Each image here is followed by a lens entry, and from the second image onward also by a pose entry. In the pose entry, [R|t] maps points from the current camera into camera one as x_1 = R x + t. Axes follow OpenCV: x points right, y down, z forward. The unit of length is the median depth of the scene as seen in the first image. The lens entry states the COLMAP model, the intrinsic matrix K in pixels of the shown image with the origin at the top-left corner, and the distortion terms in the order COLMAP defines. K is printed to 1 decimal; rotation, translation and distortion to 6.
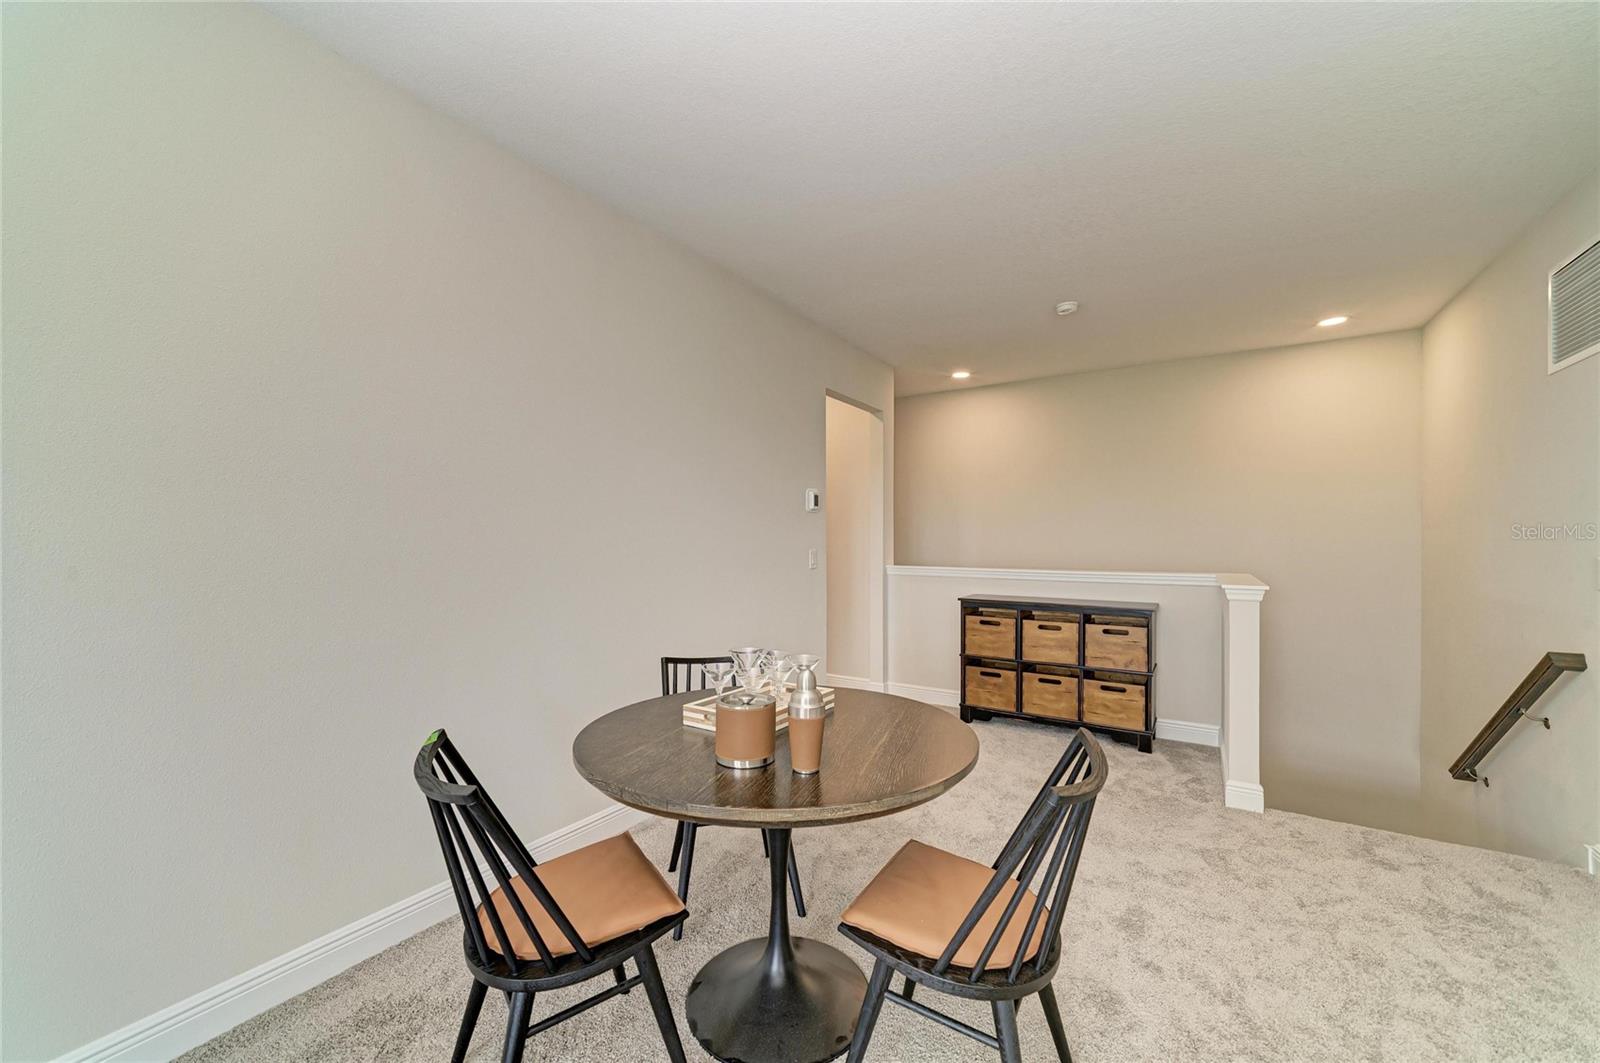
lens RADIAL K [[609.1, 0, 797.5], [0, 609.1, 543.9], [0, 0, 1]] dist [-0.009490, 0.001361]
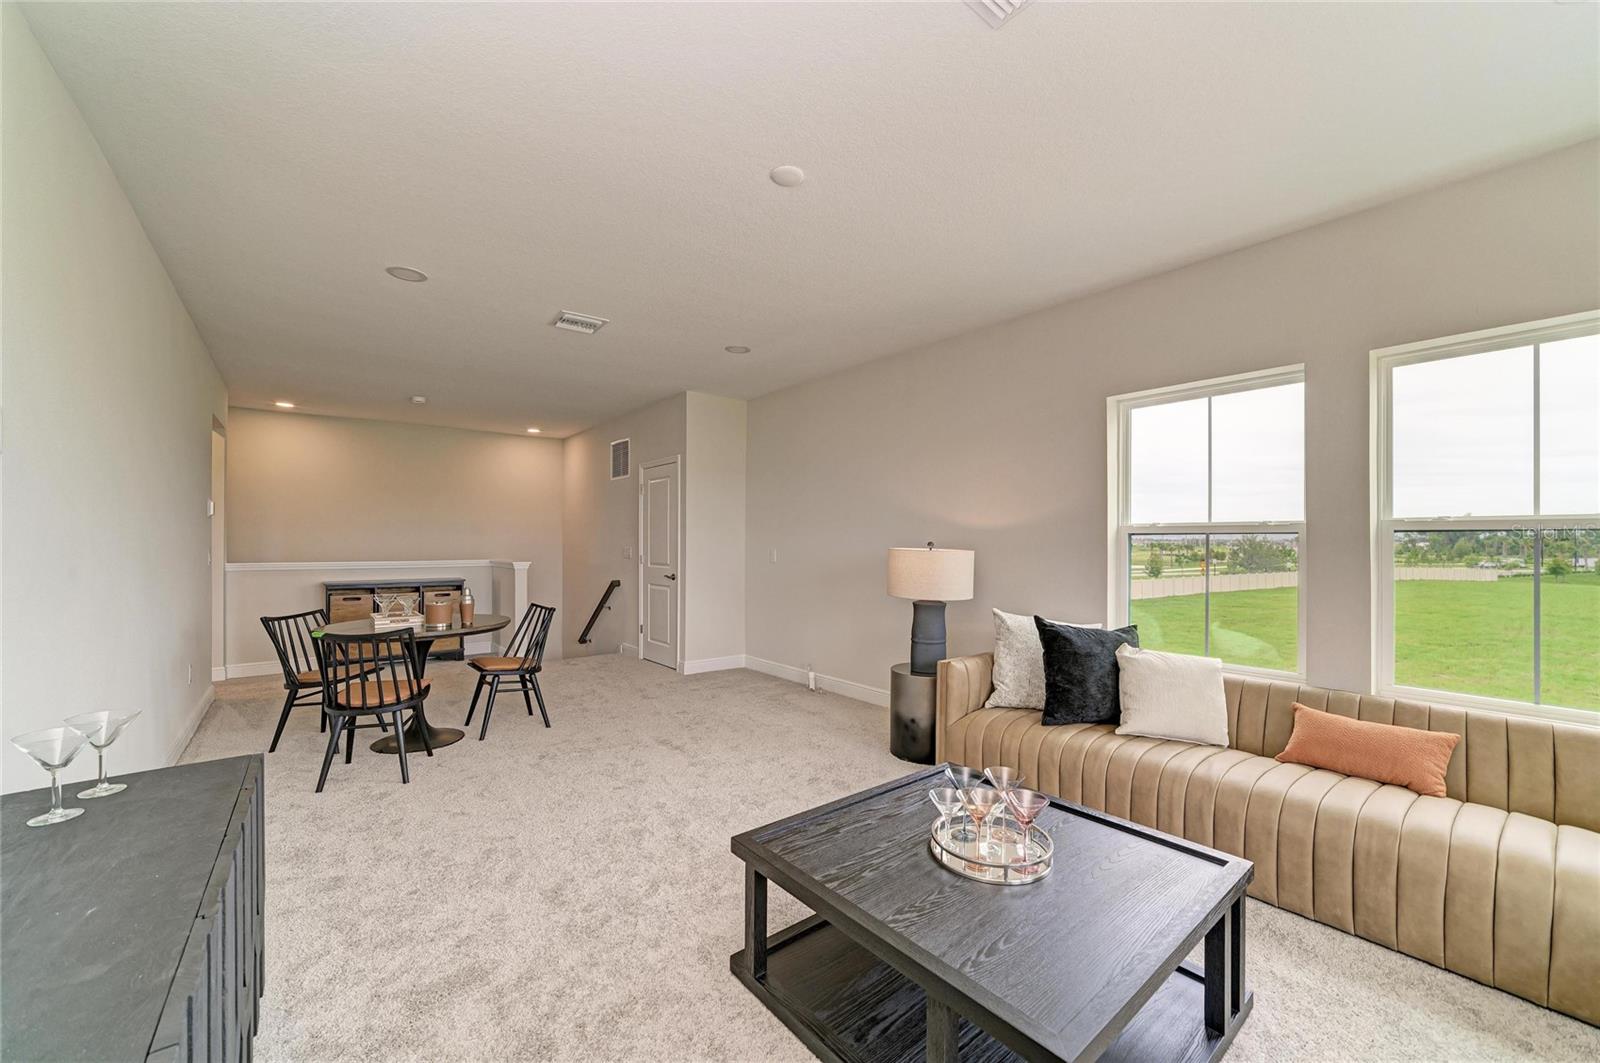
lens RADIAL K [[609.1, 0, 799.5], [0, 609.1, 547.6], [0, 0, 1]] dist [-0.009490, 0.001361]
pose [[0.317114, -0.009988, 0.948335, -0.784689], [-0.001586, 0.999938, 0.011062, -0.008276], [-0.948386, -0.005012, 0.317078, -0.495652]]
